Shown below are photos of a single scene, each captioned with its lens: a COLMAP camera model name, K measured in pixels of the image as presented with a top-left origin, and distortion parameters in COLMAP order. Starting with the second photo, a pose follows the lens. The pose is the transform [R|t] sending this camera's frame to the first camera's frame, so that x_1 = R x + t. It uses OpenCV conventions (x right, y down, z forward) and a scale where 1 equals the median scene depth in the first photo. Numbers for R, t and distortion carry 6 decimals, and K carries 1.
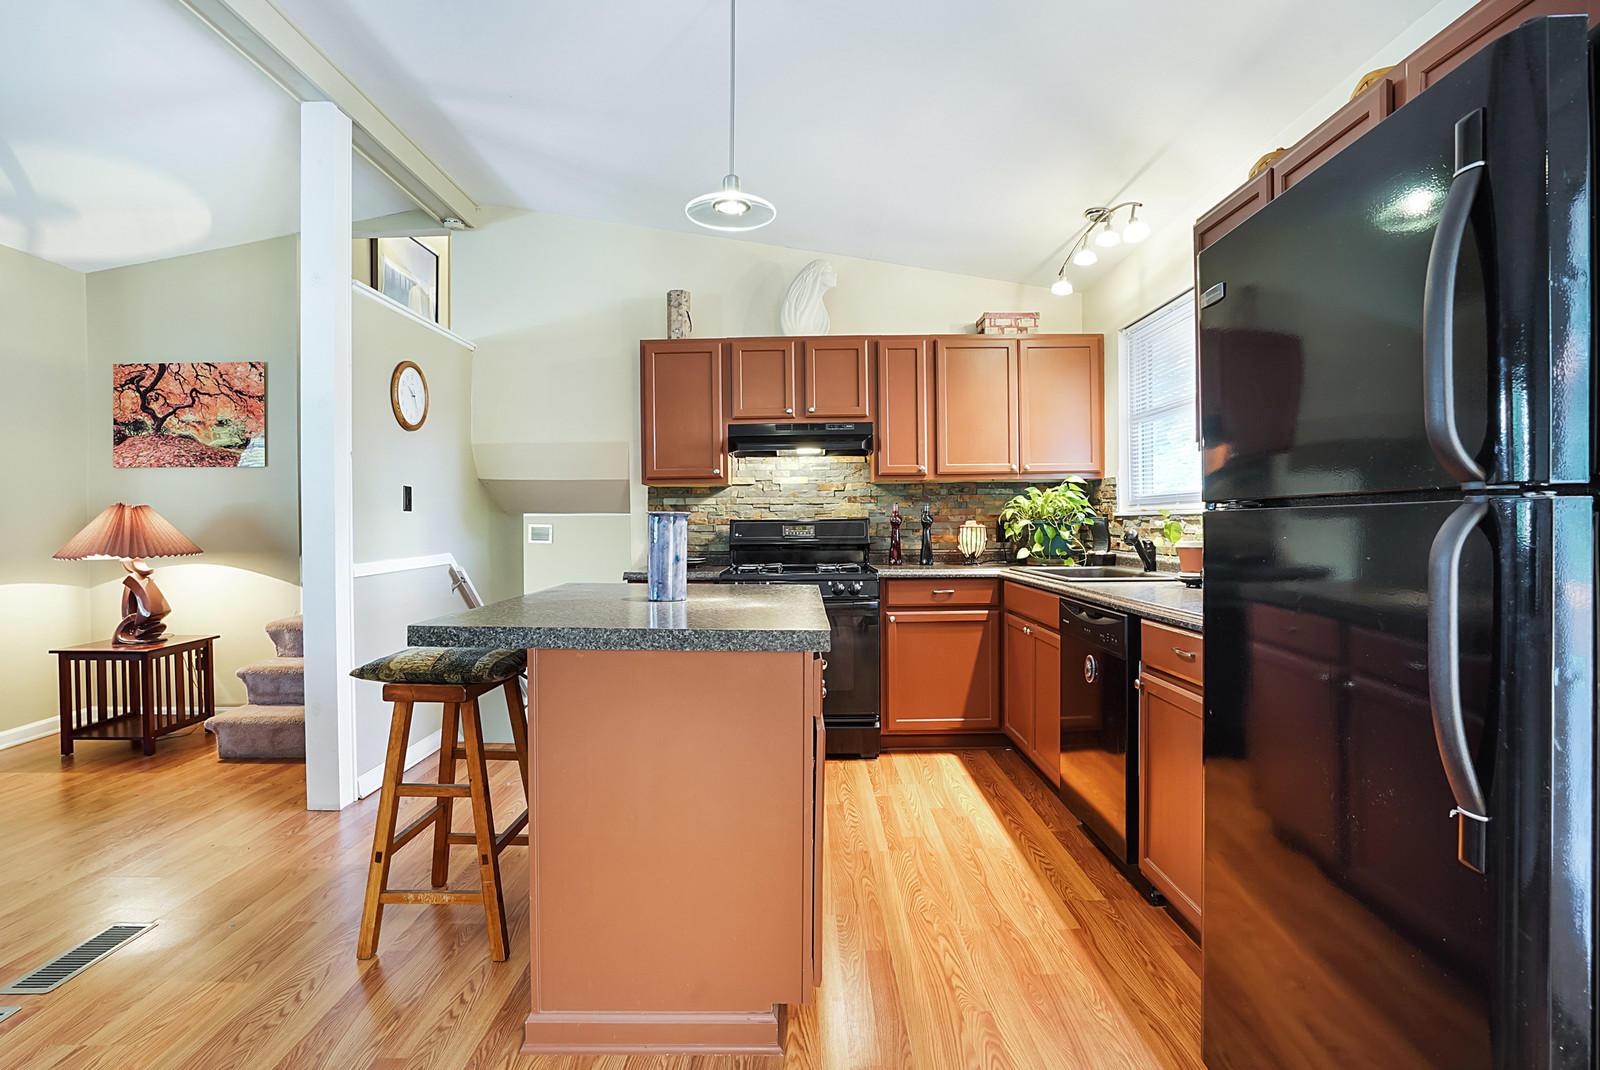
lens RADIAL K [[781.8, 0, 787.8], [0, 781.8, 536.7], [0, 0, 1]] dist [-0.054415, 0.022023]
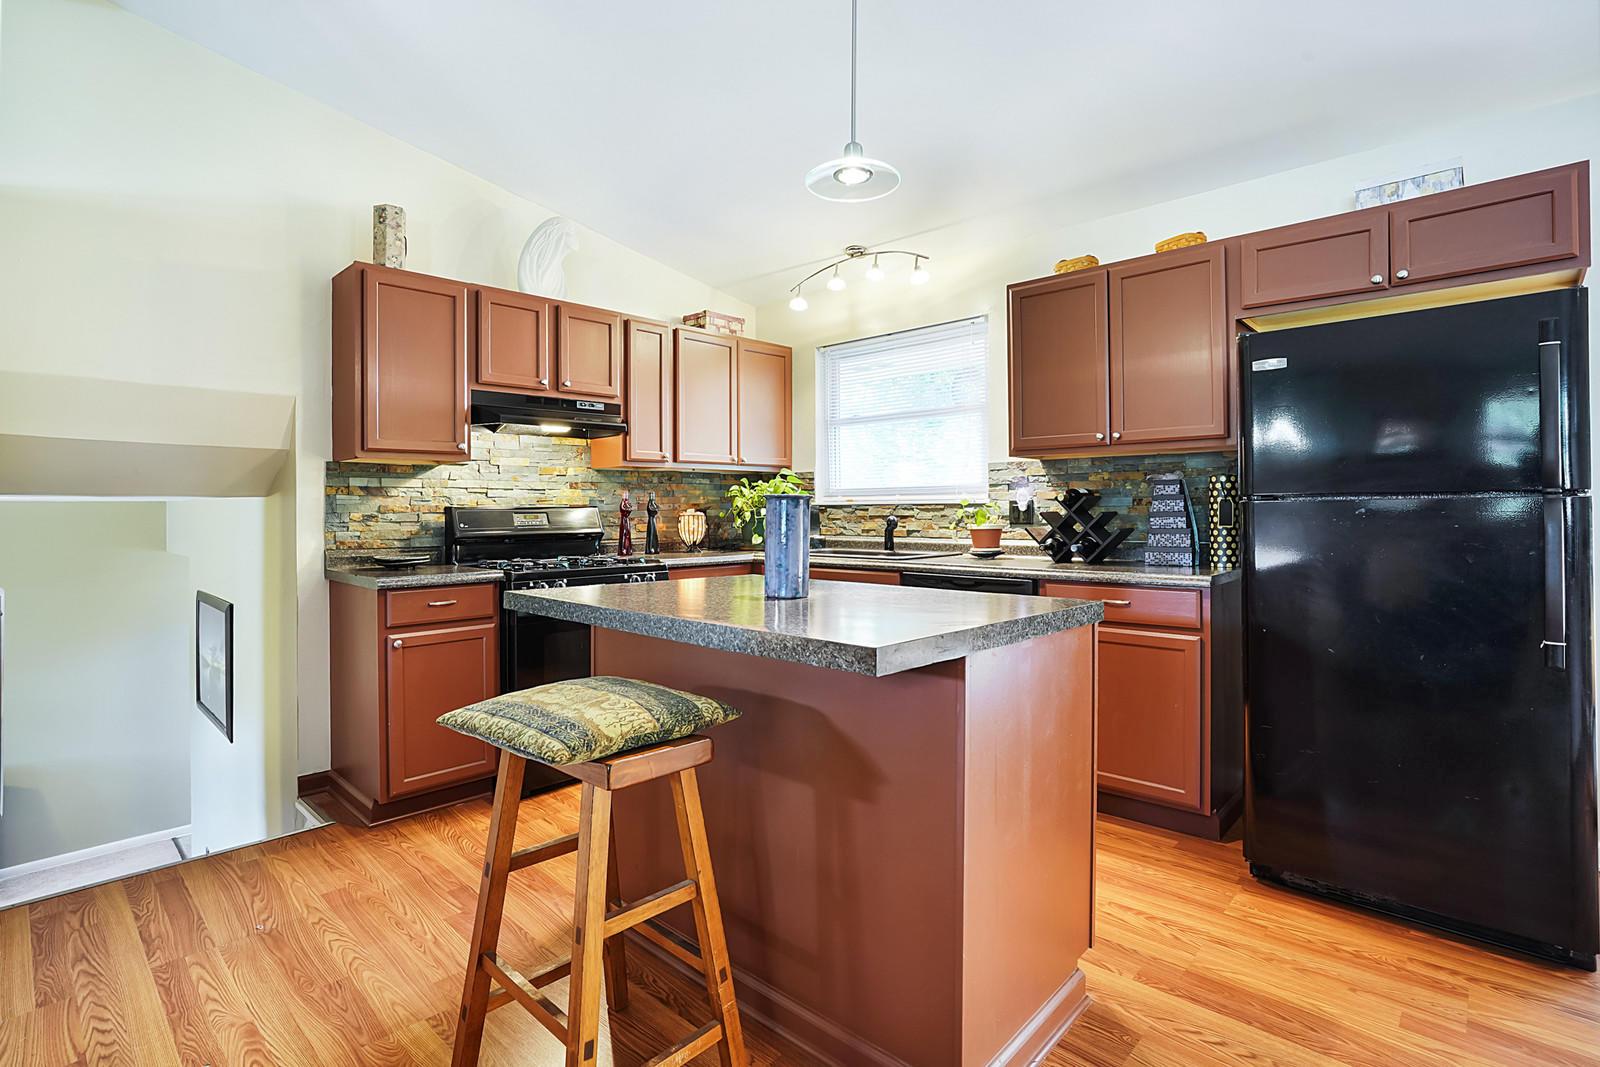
lens RADIAL K [[781.8, 0, 775.6], [0, 781.8, 501.4], [0, 0, 1]] dist [-0.054415, 0.022023]
pose [[0.682800, 0.010562, 0.730529, -0.416534], [0.014974, 0.999483, -0.028446, 0.000129], [-0.730452, 0.030362, 0.682289, 0.210133]]
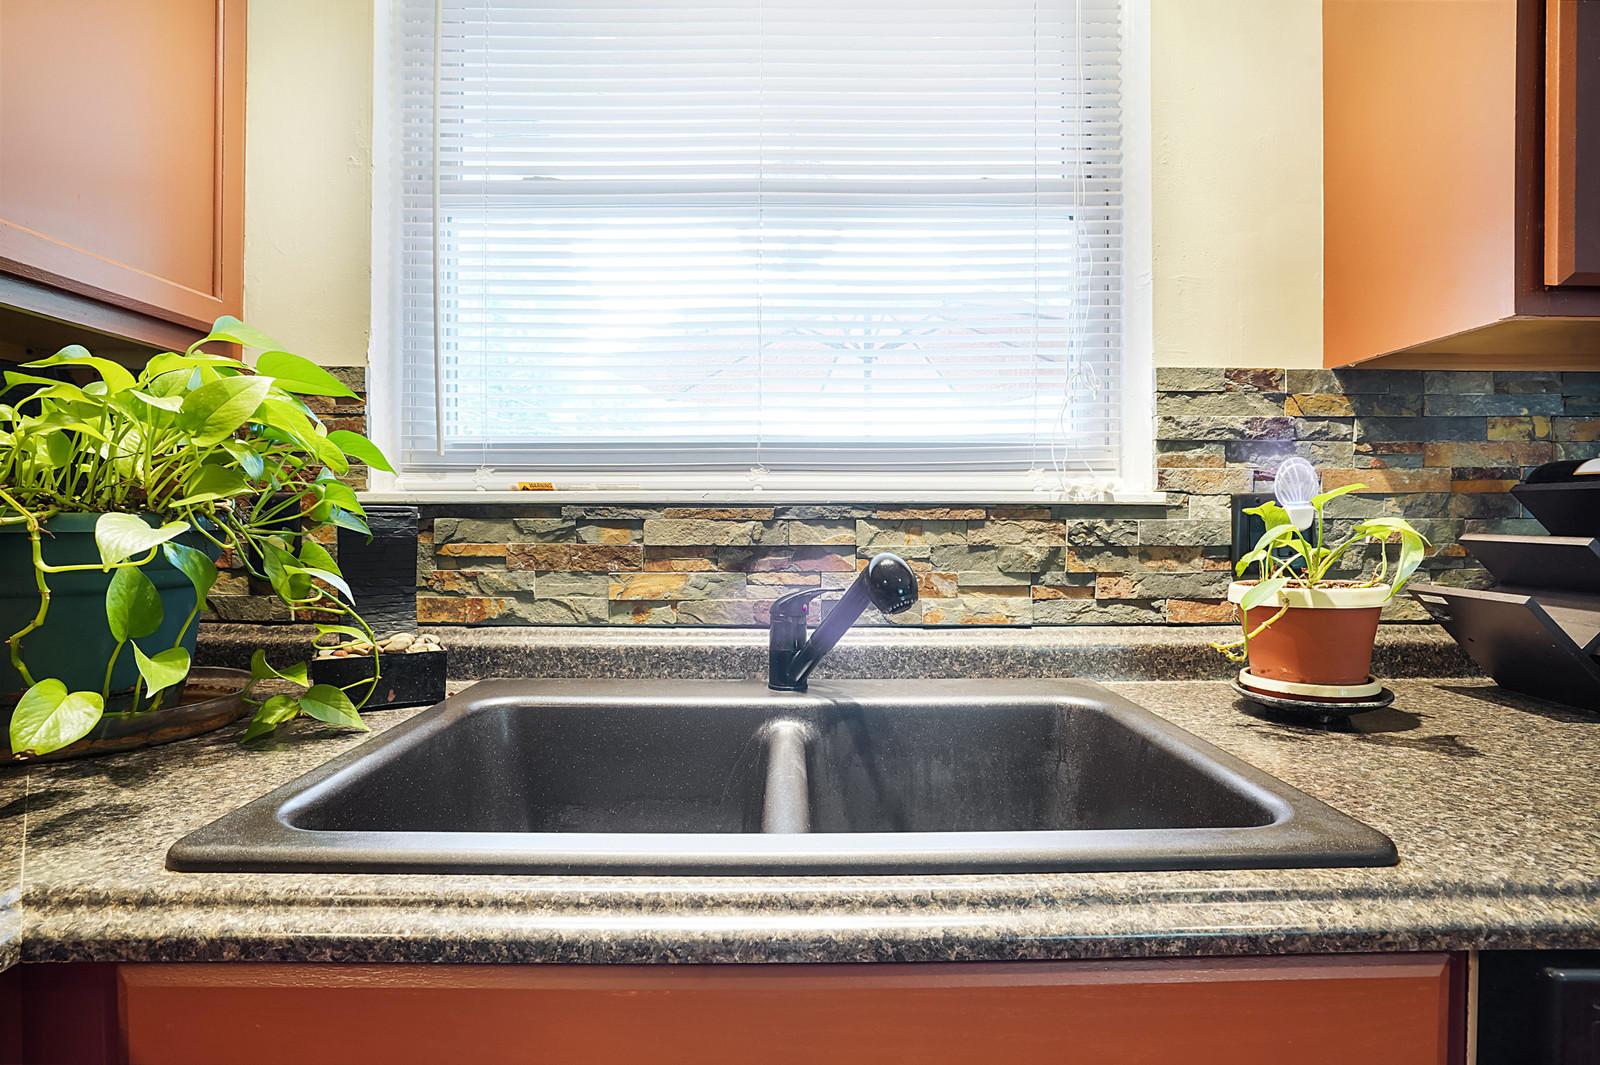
lens RADIAL K [[781.8, 0, 798.6], [0, 781.8, 533.9], [0, 0, 1]] dist [-0.054415, 0.022023]
pose [[-0.032709, -0.010284, 0.999412, 0.121091], [0.017396, 0.999790, 0.010857, -0.013902], [-0.999314, 0.017741, -0.032523, 0.745807]]
